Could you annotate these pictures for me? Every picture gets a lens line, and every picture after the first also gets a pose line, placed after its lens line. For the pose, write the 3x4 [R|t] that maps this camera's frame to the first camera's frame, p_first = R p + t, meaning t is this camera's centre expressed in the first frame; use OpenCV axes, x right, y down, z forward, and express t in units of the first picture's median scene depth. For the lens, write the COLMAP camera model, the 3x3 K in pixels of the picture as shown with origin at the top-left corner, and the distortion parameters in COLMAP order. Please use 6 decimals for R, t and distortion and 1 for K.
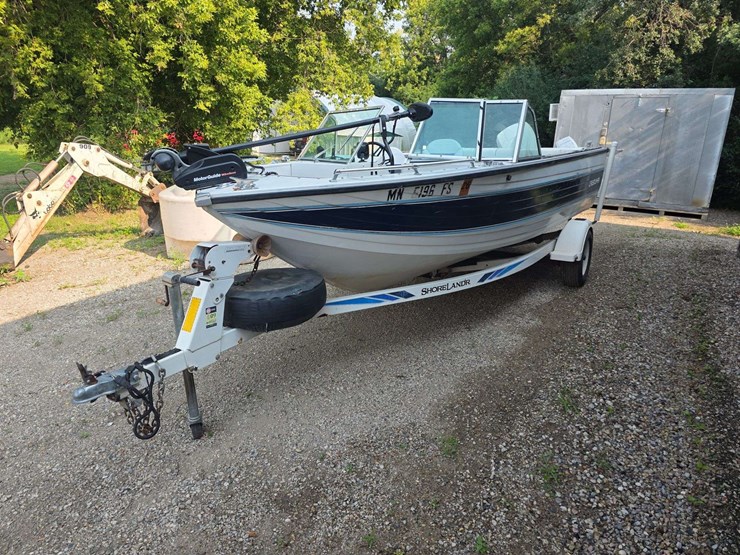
lens RADIAL K [[504.8, 0, 370.0], [0, 504.8, 277.5], [0, 0, 1]] dist [0.073853, -0.072458]
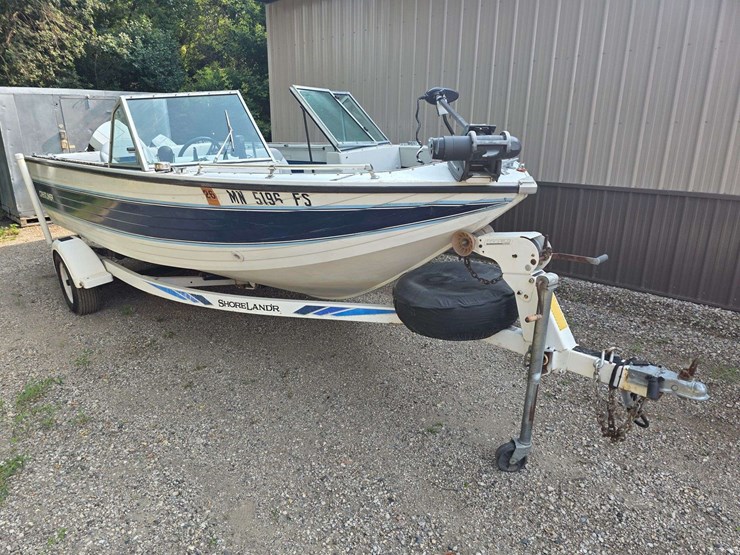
lens RADIAL K [[504.8, 0, 370.0], [0, 504.8, 277.5], [0, 0, 1]] dist [0.073853, -0.072458]
pose [[0.253657, -0.290475, 0.922650, -0.316370], [0.307506, 0.928579, 0.207801, -0.067980], [-0.917114, 0.231010, 0.324864, 0.251802]]
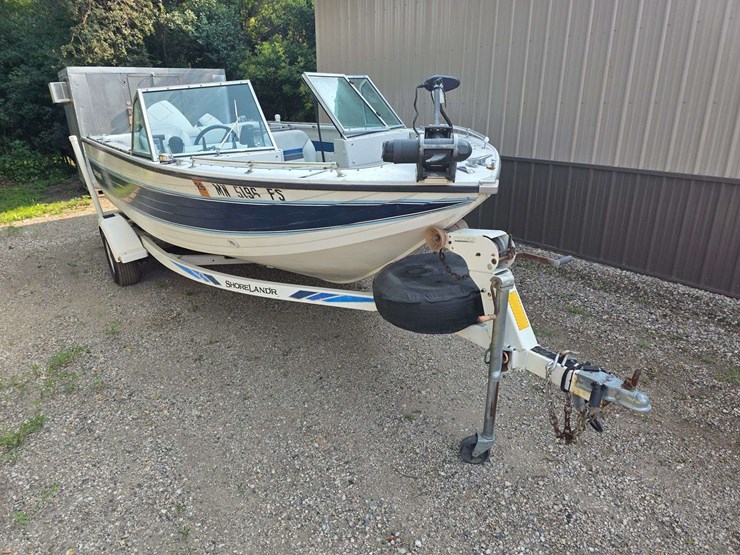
lens RADIAL K [[506.4, 0, 377.6], [0, 506.4, 265.9], [0, 0, 1]] dist [0.067330, -0.066609]
pose [[0.374188, -0.318476, 0.870951, -0.305312], [0.308229, 0.928497, 0.207094, -0.066293], [-0.874630, 0.190960, 0.445596, 0.202651]]
